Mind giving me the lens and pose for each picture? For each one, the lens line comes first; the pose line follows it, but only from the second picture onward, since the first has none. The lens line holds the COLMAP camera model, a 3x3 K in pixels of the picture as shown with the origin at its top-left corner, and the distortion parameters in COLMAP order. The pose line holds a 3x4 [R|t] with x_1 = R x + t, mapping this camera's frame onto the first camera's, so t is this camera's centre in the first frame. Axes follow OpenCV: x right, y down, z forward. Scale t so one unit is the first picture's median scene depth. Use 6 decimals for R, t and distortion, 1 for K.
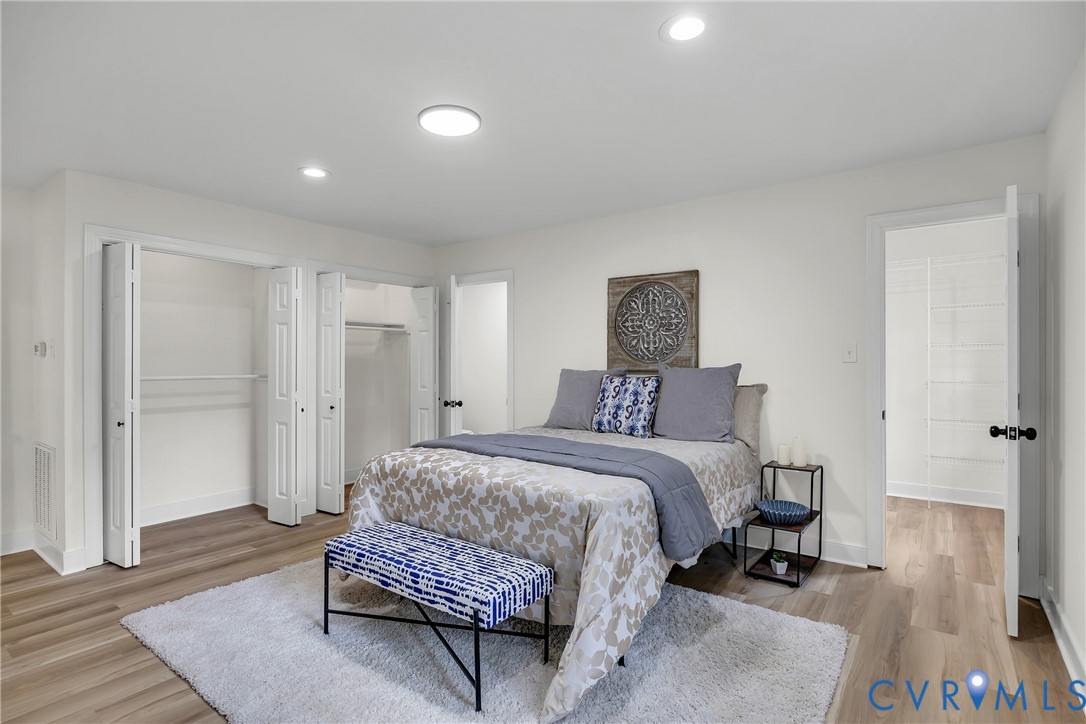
lens RADIAL K [[536.8, 0, 543.4], [0, 536.8, 357.7], [0, 0, 1]] dist [-0.001998, -0.000354]
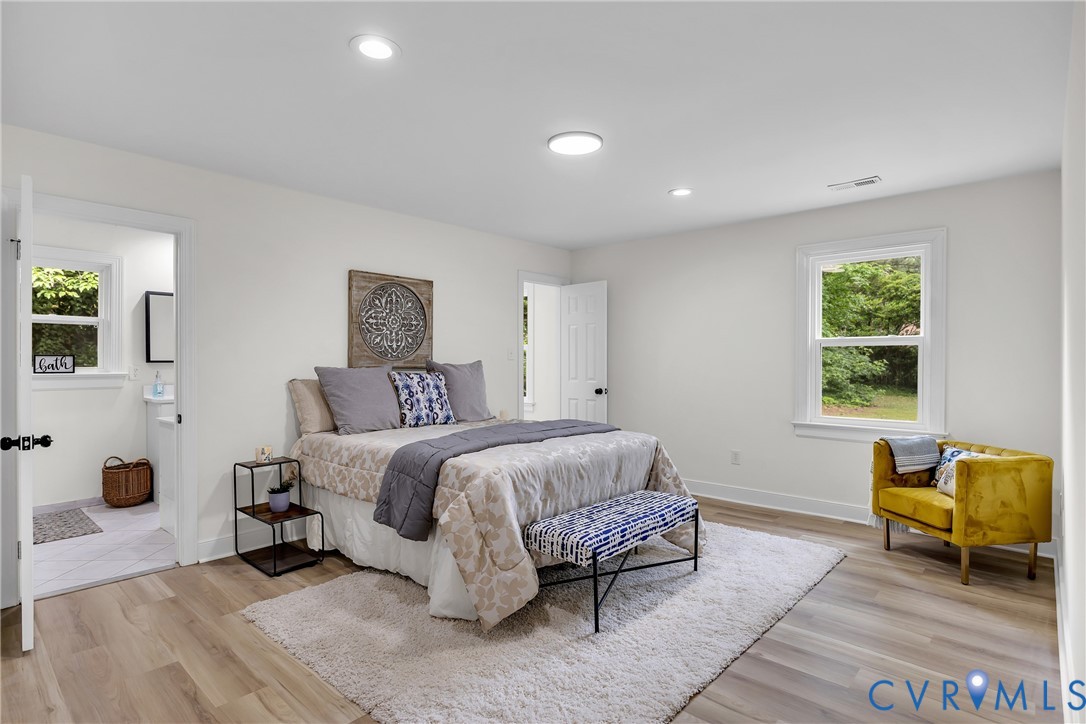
lens RADIAL K [[553.7, 0, 543.3], [0, 553.7, 365.5], [0, 0, 1]] dist [0.000177, 0.000462]
pose [[0.097432, -0.004408, 0.995232, -0.939198], [-0.000372, 0.999990, 0.004466, 0.016893], [-0.995242, -0.000805, 0.097429, 0.668767]]
